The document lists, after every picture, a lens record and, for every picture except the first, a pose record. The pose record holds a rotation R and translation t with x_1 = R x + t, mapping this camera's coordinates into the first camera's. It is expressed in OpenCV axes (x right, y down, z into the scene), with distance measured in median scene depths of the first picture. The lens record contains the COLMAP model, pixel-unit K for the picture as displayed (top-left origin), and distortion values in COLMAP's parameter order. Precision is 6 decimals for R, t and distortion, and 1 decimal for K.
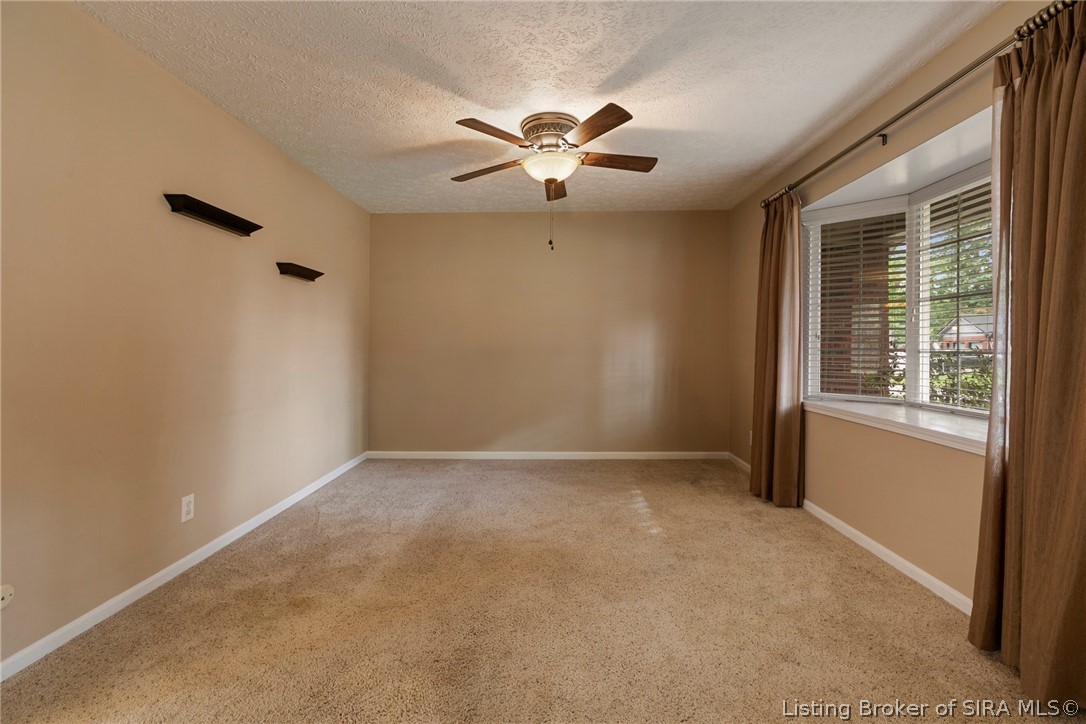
lens RADIAL K [[482.7, 0, 540.5], [0, 482.7, 346.3], [0, 0, 1]] dist [0.002781, -0.003372]
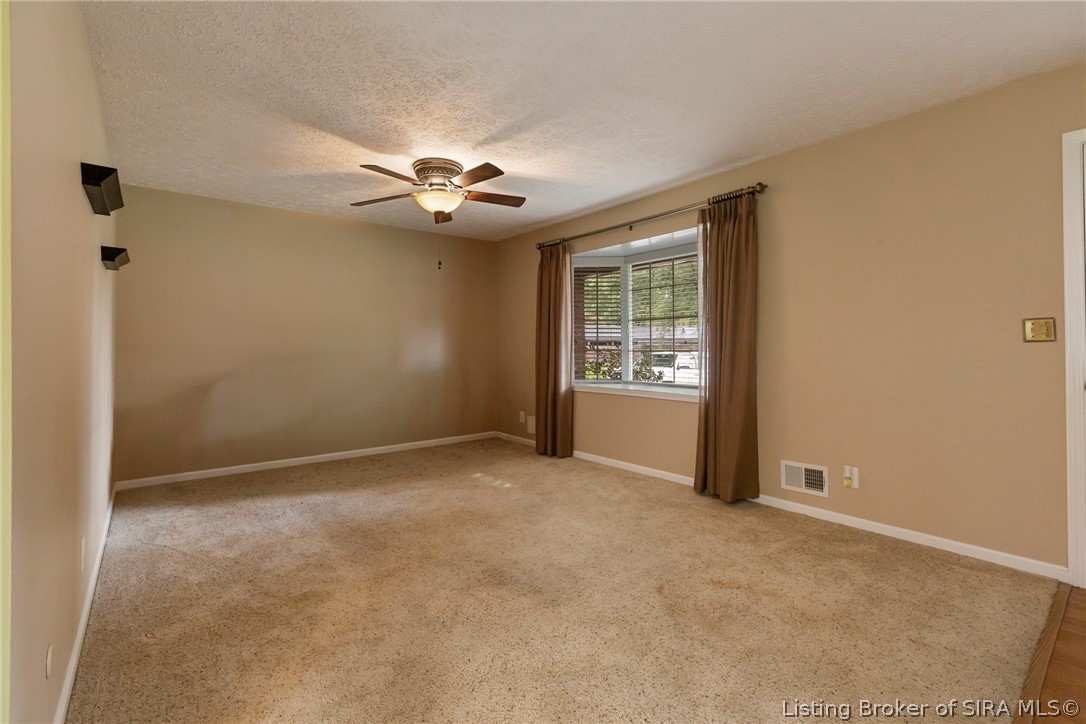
lens RADIAL K [[482.7, 0, 540.5], [0, 482.7, 346.3], [0, 0, 1]] dist [0.002781, -0.003372]
pose [[0.761827, -0.002031, 0.647778, -0.591248], [0.006794, 0.999965, -0.004855, 0.001577], [-0.647745, 0.008100, 0.761814, -0.090981]]
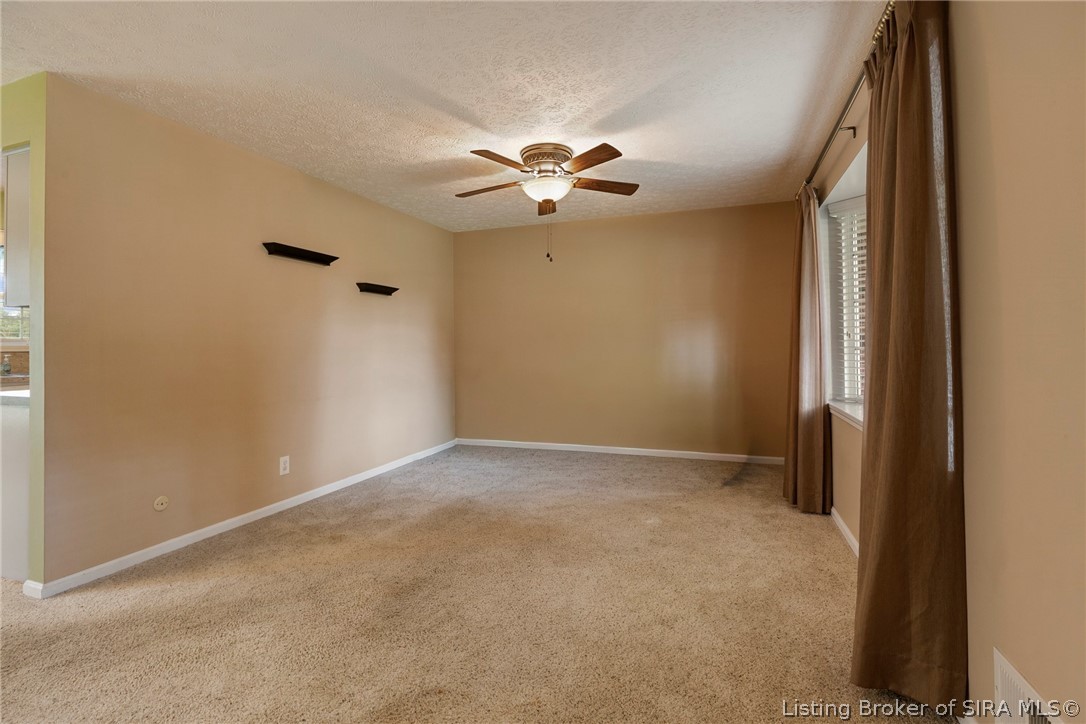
lens RADIAL K [[501.9, 0, 547.6], [0, 501.9, 343.6], [0, 0, 1]] dist [-0.020672, 0.000367]
pose [[0.952559, -0.009155, -0.304217, 0.375485], [0.006980, 0.999942, -0.008236, 0.001555], [0.304275, 0.005722, 0.952567, -0.119304]]
